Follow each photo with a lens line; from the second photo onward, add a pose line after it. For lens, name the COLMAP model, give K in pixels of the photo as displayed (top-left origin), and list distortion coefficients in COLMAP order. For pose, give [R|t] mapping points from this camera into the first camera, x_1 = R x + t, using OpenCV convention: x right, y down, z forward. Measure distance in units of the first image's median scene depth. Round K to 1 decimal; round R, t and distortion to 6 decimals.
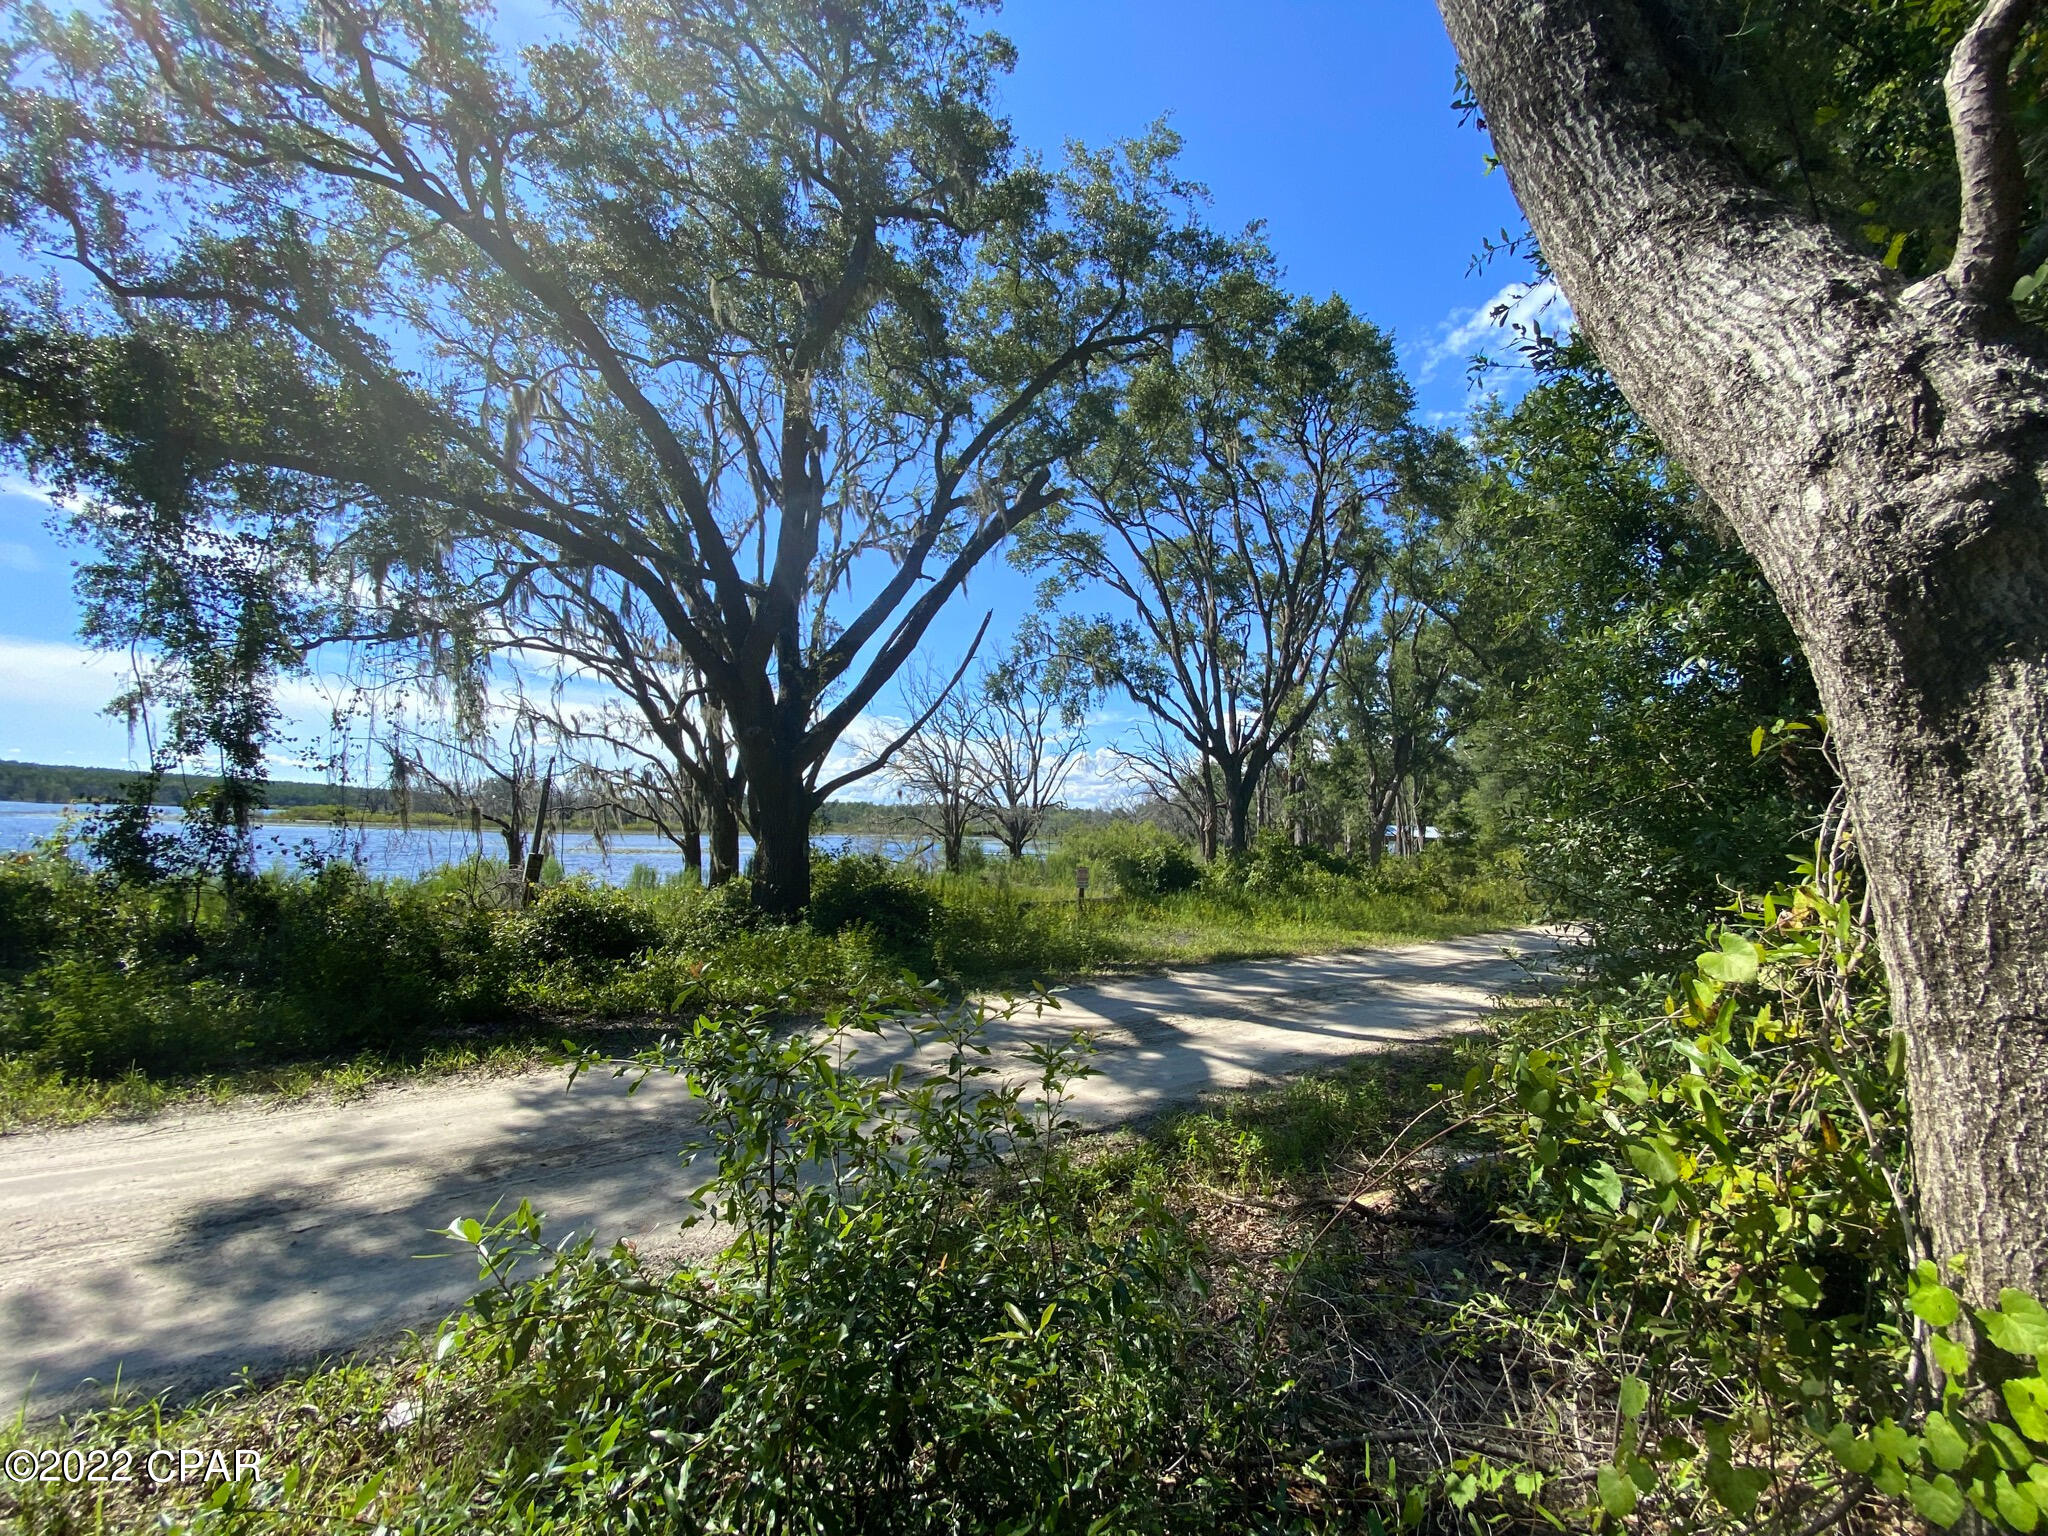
lens RADIAL K [[849.2, 0, 1035.3], [0, 849.2, 775.7], [0, 0, 1]] dist [0.014325, -0.016447]
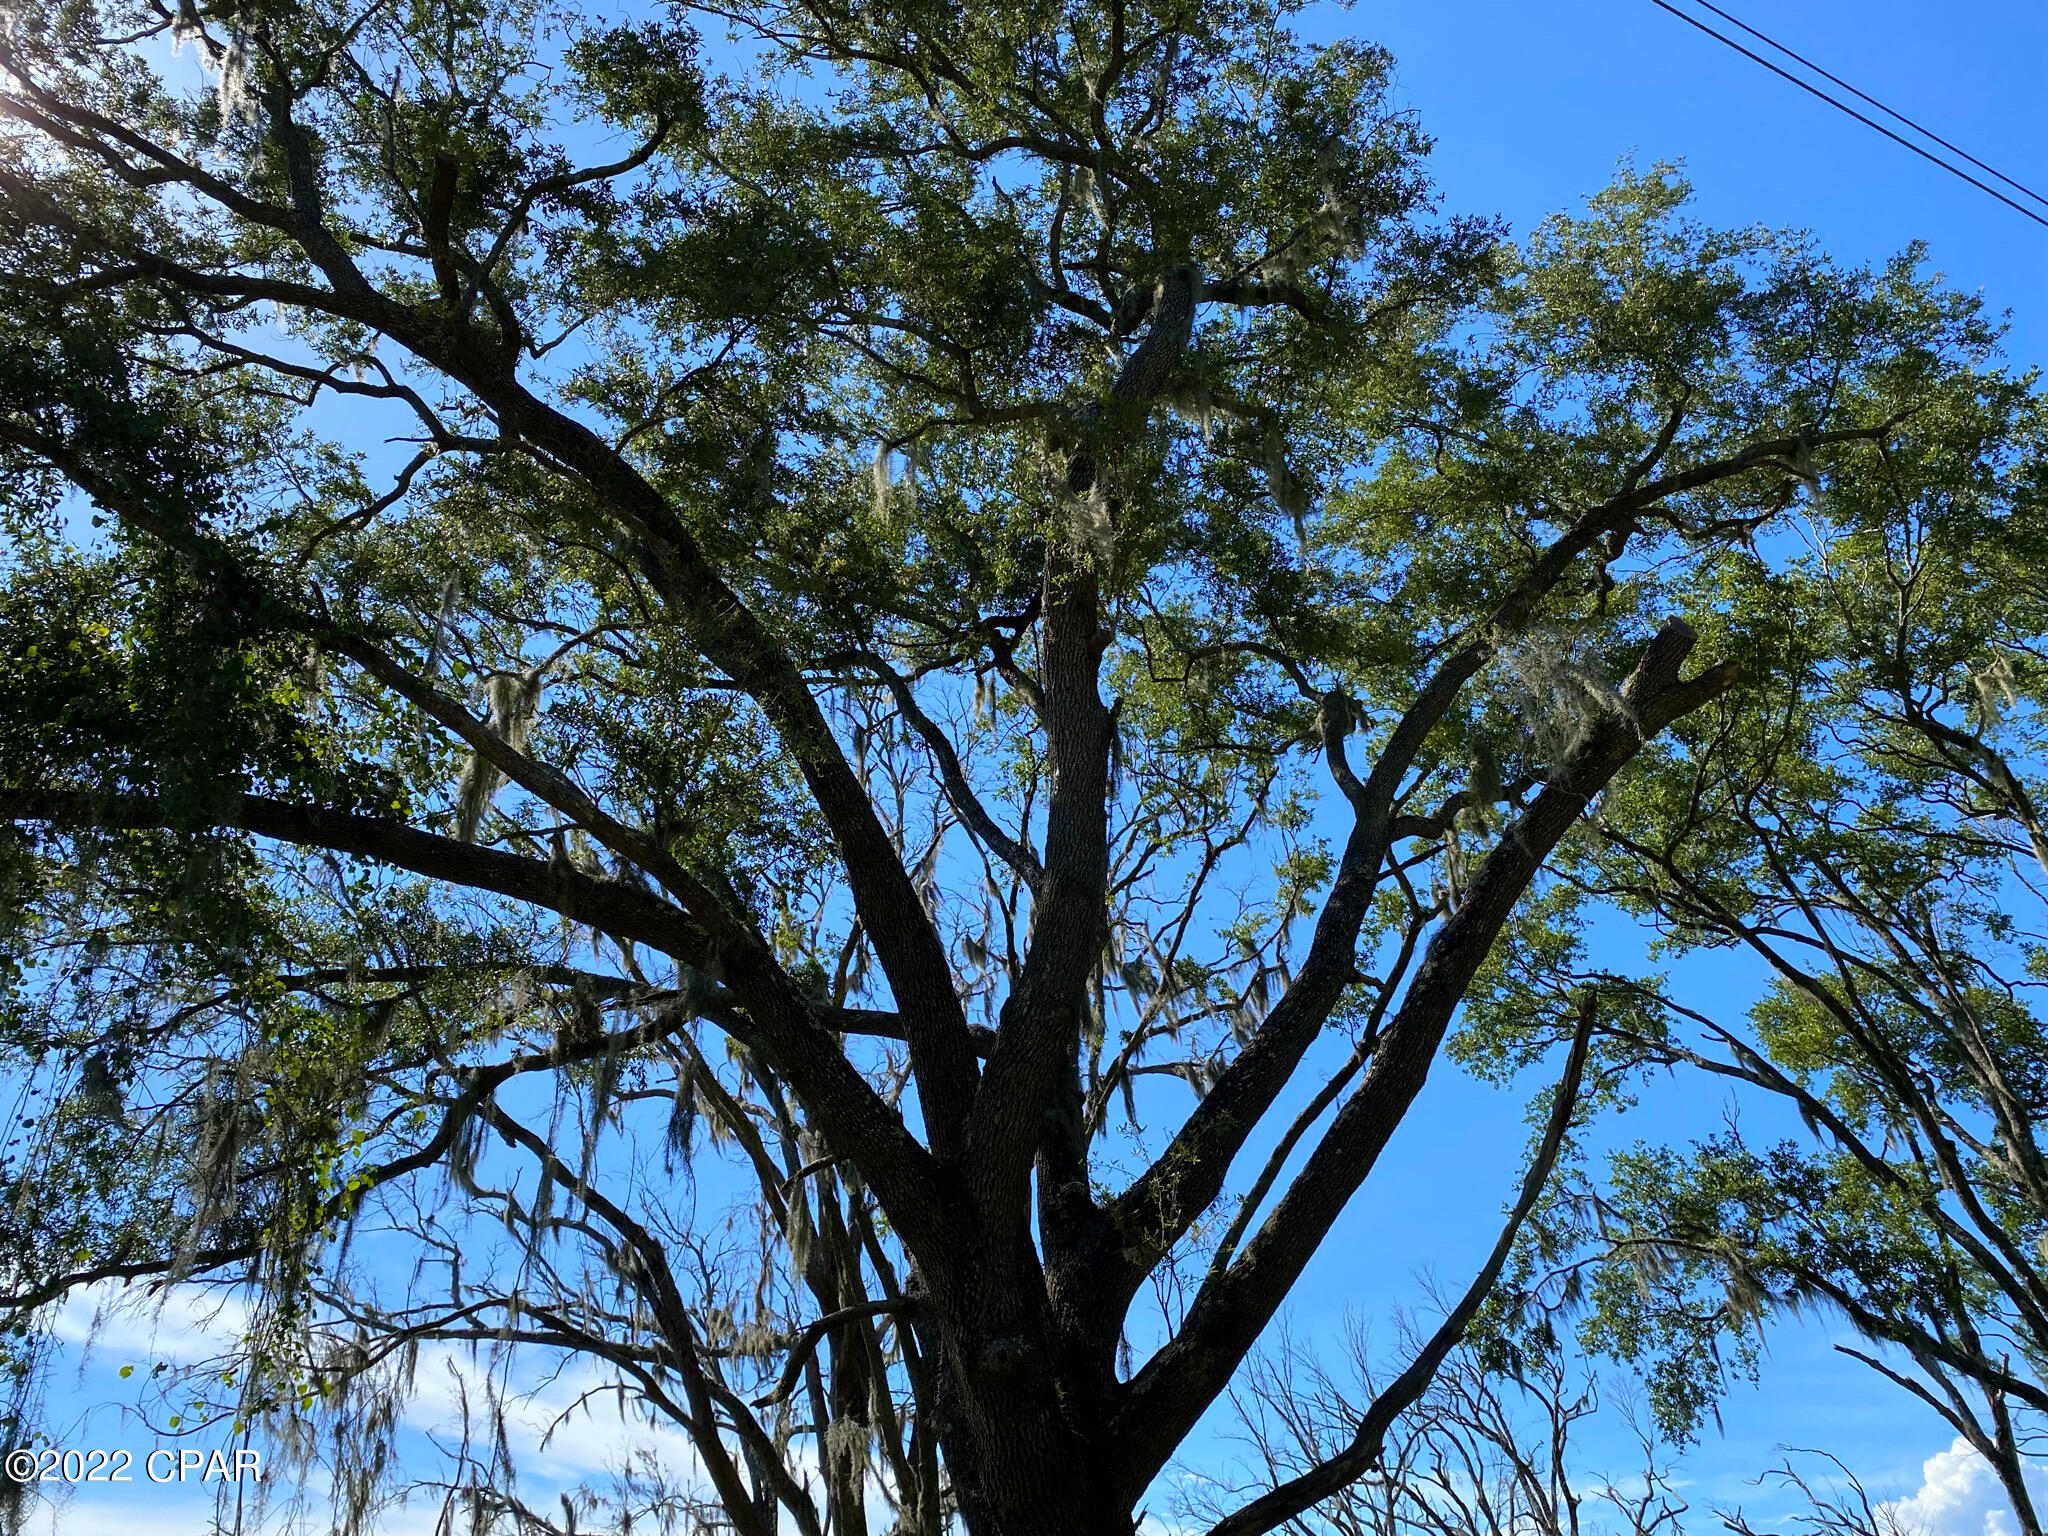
lens RADIAL K [[1572.6, 0, 1016.7], [0, 1572.6, 791.1], [0, 0, 1]] dist [0.020717, -0.017790]
pose [[0.965967, -0.161370, -0.202157, -0.069365], [0.046516, 0.877168, -0.477926, 0.018873], [0.254448, 0.452257, 0.854821, 0.158453]]
